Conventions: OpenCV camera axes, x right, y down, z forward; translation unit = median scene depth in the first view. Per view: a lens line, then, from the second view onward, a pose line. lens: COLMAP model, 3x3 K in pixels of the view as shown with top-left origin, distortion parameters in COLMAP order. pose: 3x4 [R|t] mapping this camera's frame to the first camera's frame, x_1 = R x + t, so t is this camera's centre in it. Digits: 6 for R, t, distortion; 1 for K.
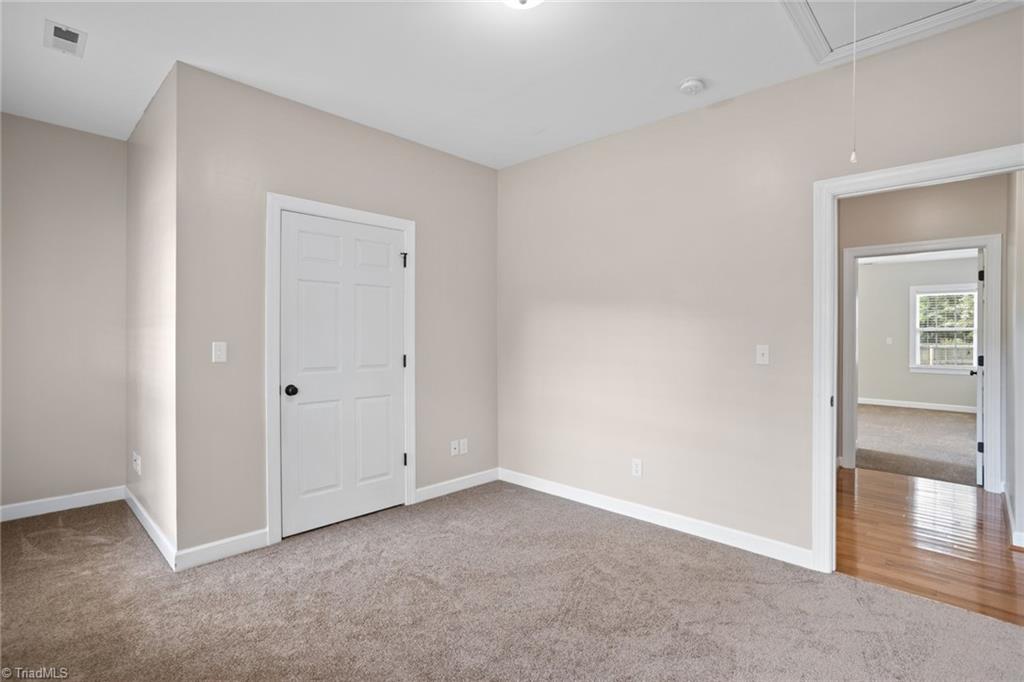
lens RADIAL K [[493.5, 0, 509.7], [0, 493.5, 332.3], [0, 0, 1]] dist [-0.027246, 0.001166]
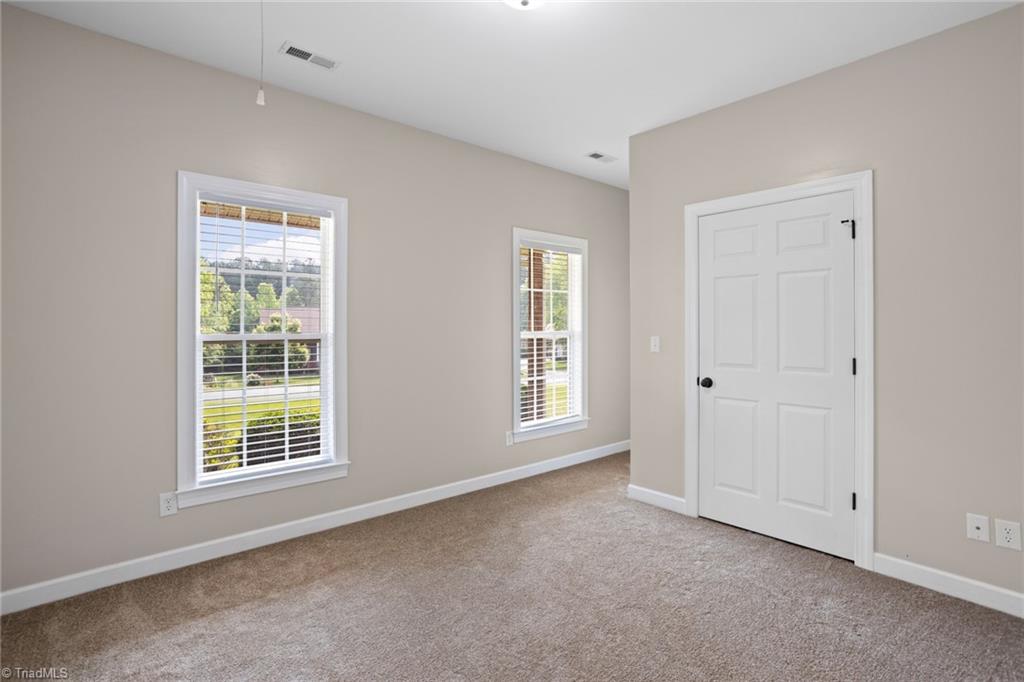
lens RADIAL K [[493.5, 0, 509.7], [0, 493.5, 332.3], [0, 0, 1]] dist [-0.027246, 0.001166]
pose [[-0.089526, -0.001198, -0.995984, 0.660855], [0.002132, 0.999997, -0.001395, 0.008609], [0.995982, -0.002248, -0.089523, 0.665044]]
